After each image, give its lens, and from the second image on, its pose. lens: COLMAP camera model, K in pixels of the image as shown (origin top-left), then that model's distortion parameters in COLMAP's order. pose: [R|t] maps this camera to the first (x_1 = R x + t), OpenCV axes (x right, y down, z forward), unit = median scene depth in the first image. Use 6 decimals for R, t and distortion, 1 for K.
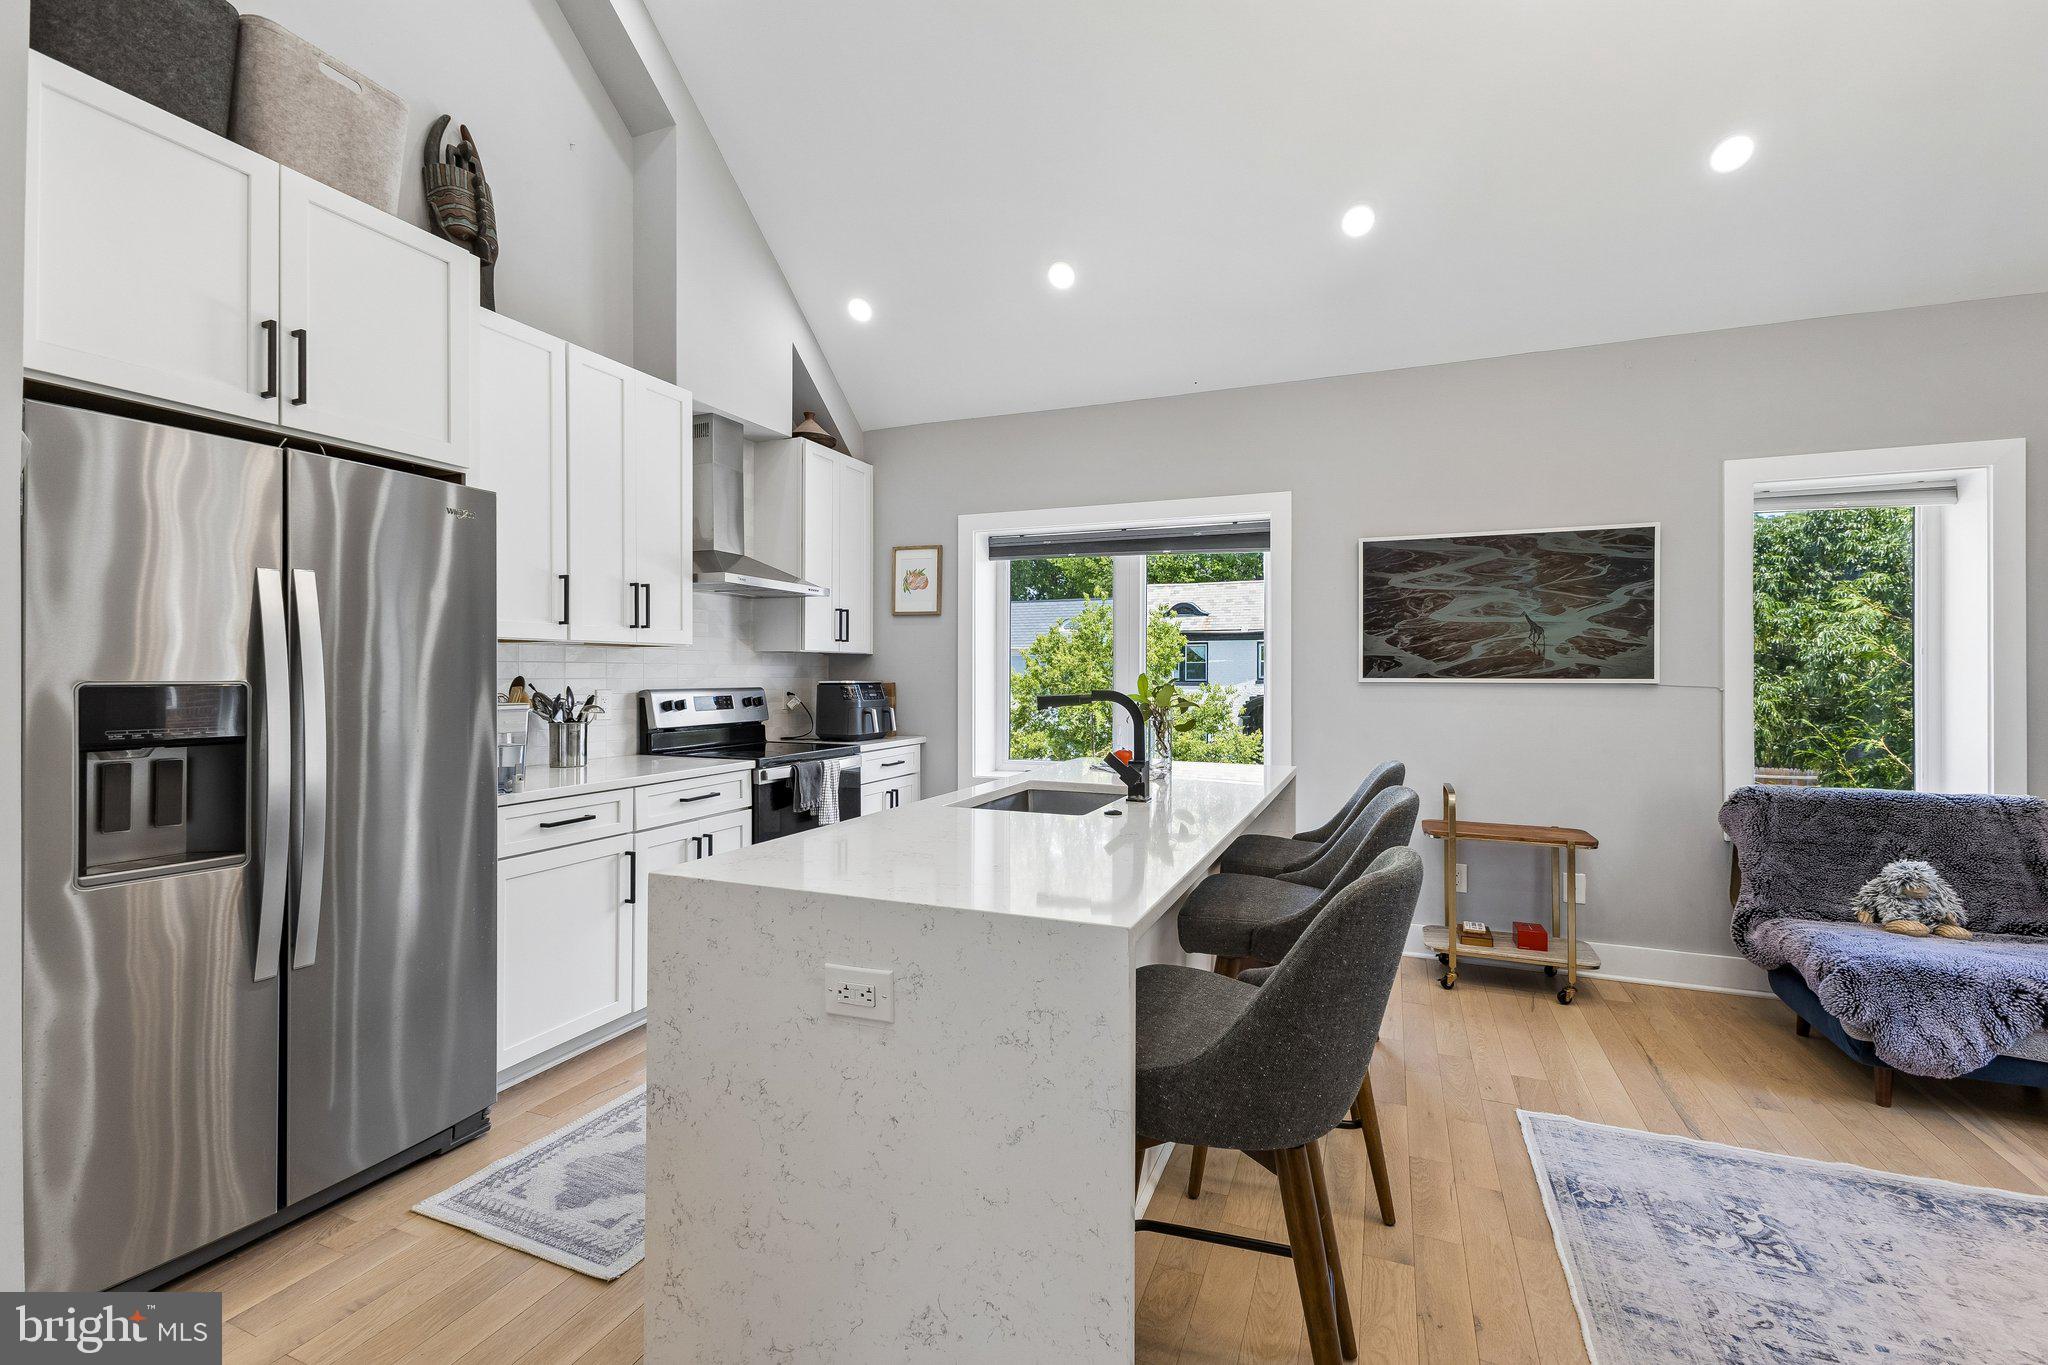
lens RADIAL K [[878.8, 0, 1021.6], [0, 878.8, 673.0], [0, 0, 1]] dist [0.025248, -0.008485]
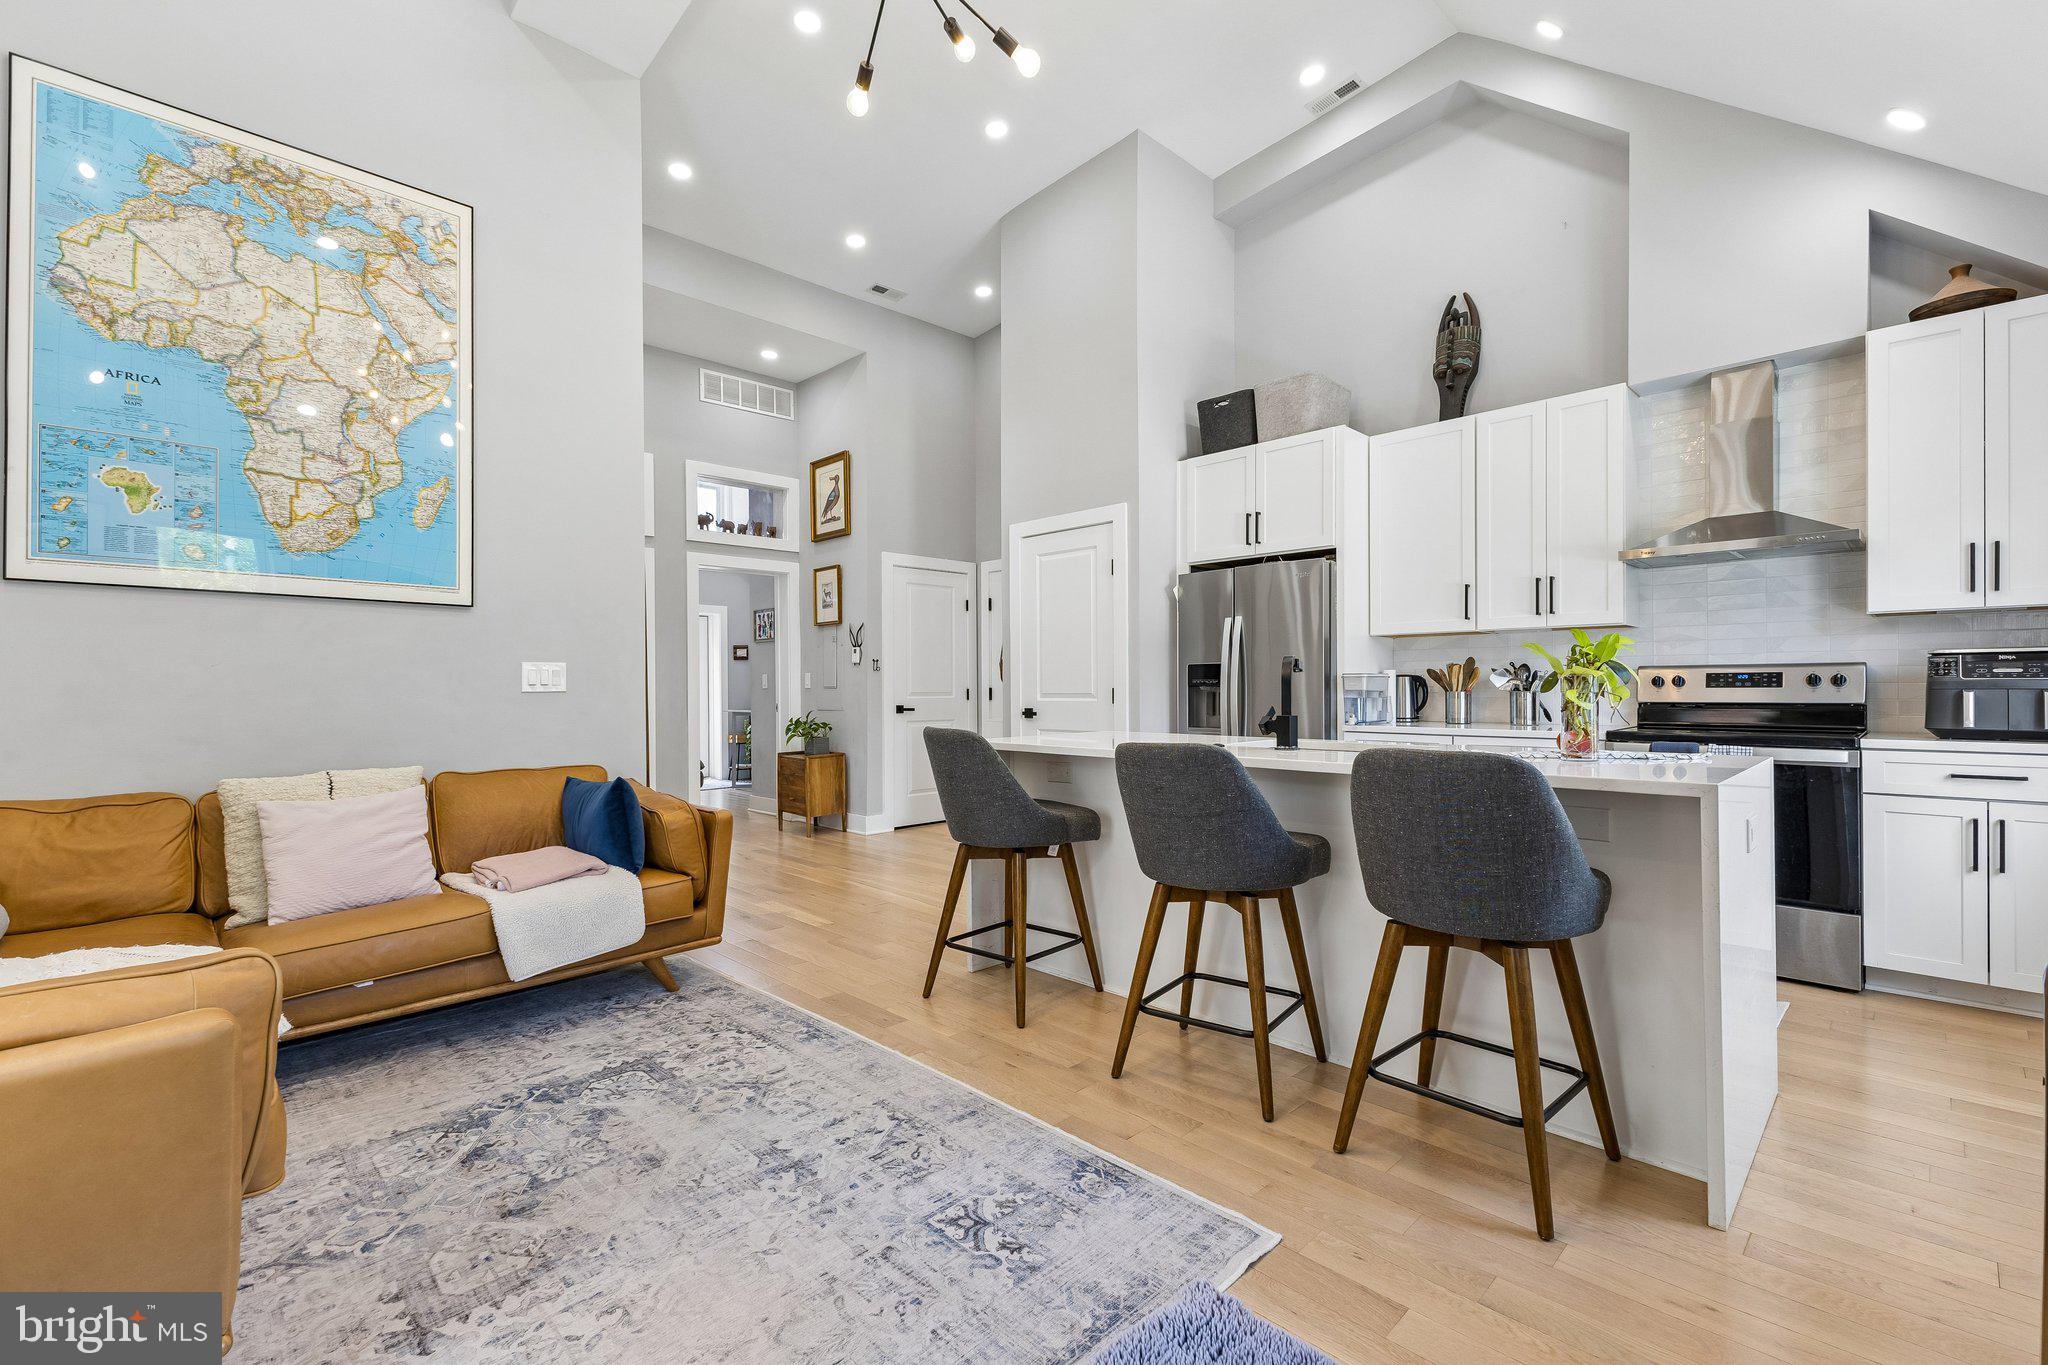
lens RADIAL K [[884.8, 0, 1033.0], [0, 884.8, 691.0], [0, 0, 1]] dist [0.028054, -0.008787]
pose [[-0.379050, 0.006632, -0.925352, 0.770216], [0.006855, 0.999967, 0.004358, 0.035231], [0.925351, -0.004691, -0.379083, 0.655675]]
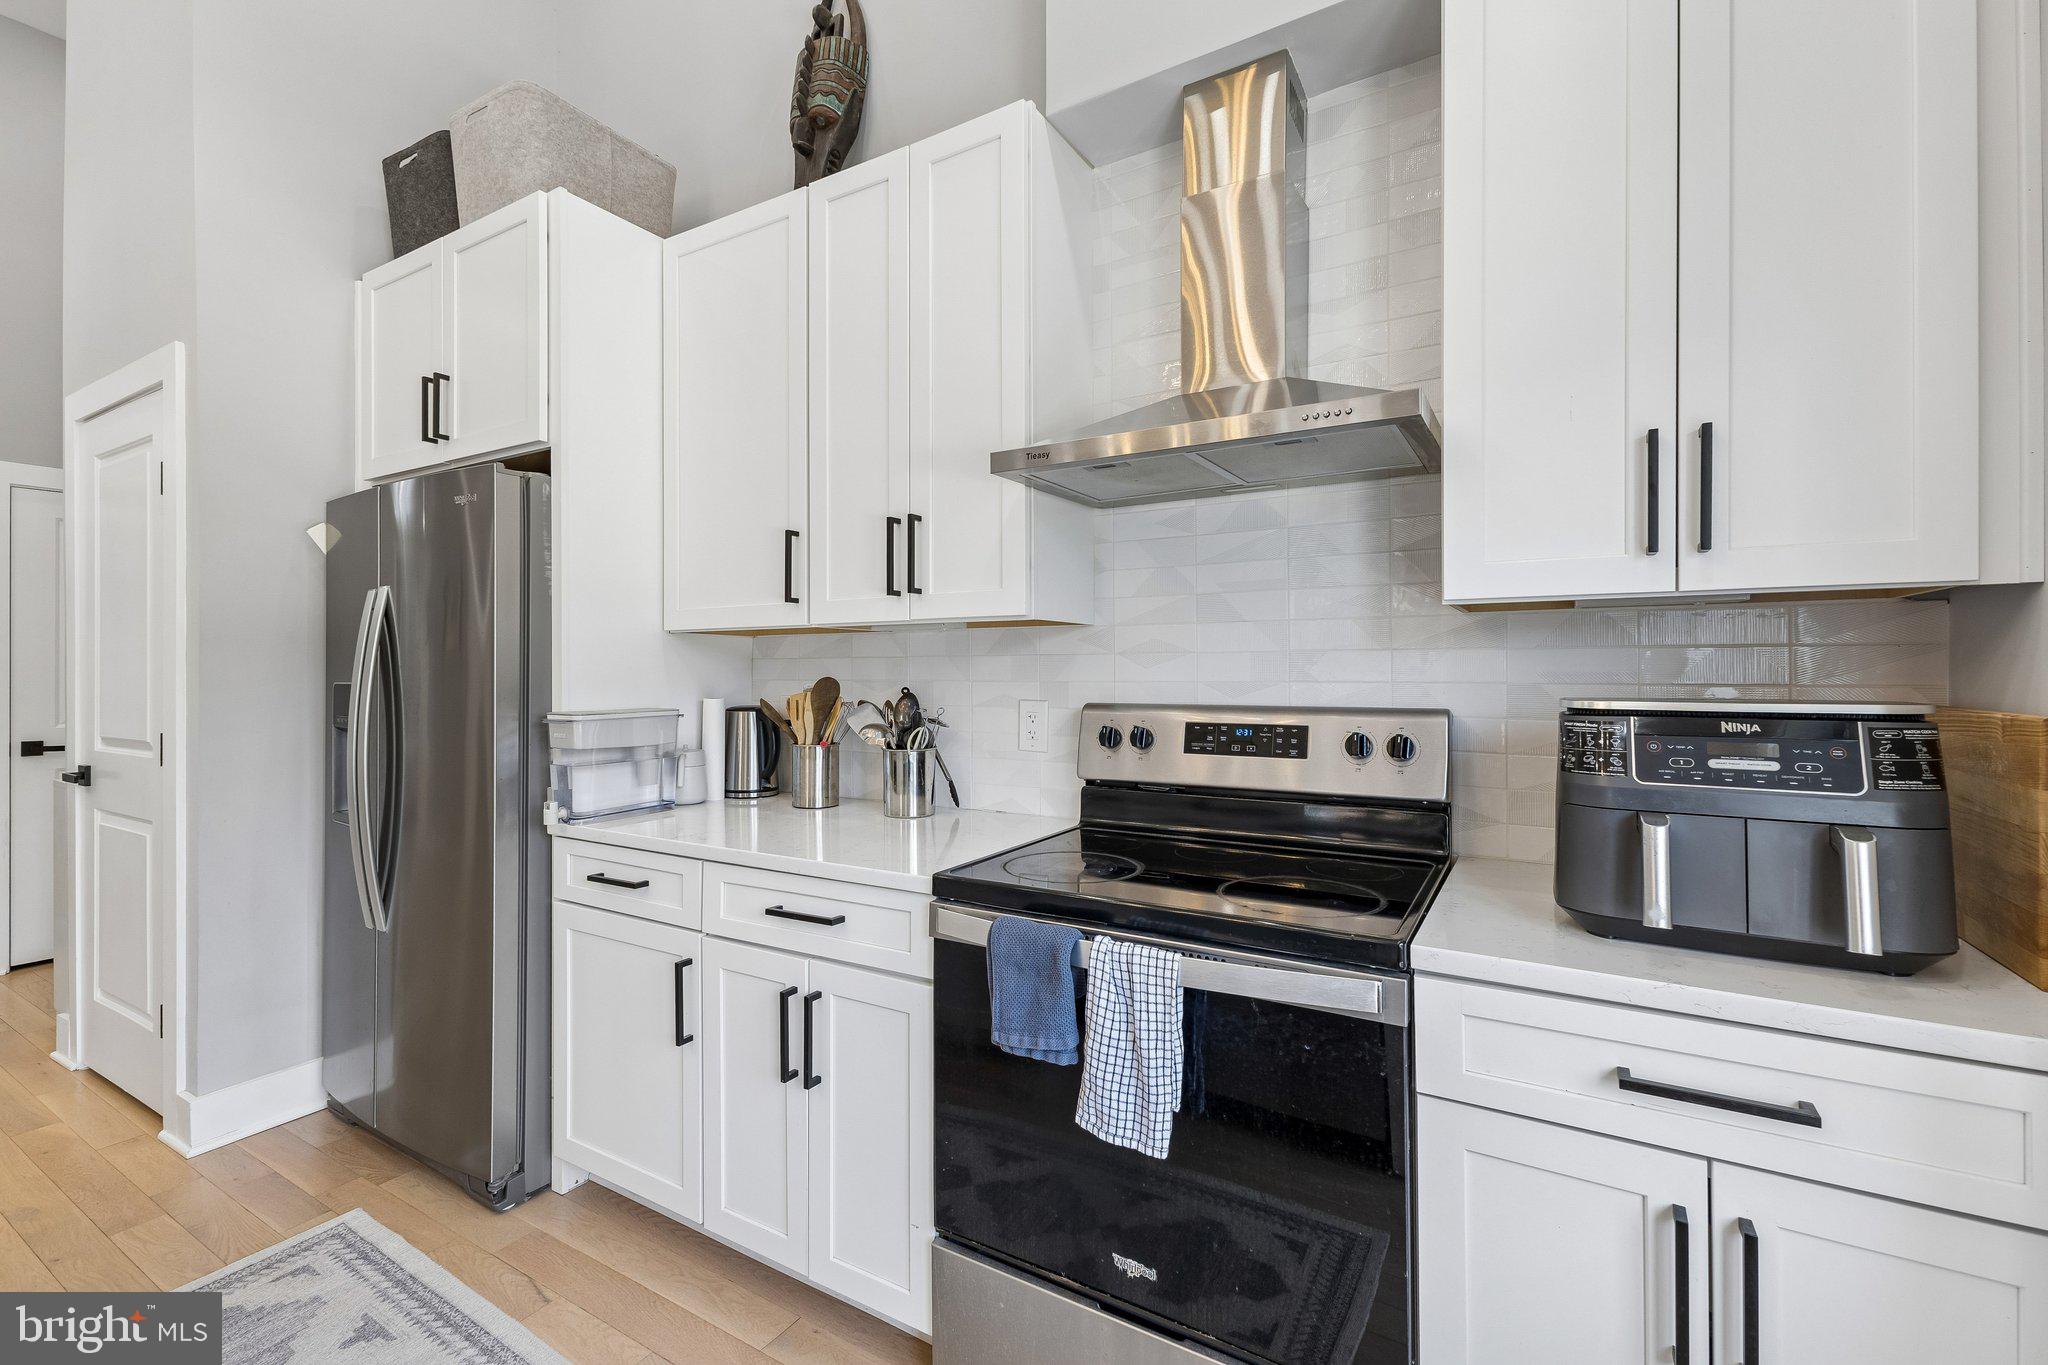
lens RADIAL K [[878.8, 0, 1021.6], [0, 878.8, 673.0], [0, 0, 1]] dist [0.025248, -0.008485]
pose [[-0.149870, 0.003088, -0.988701, 0.096783], [0.004602, 0.999986, 0.002426, -0.000789], [0.988695, -0.004187, -0.149882, 0.933700]]
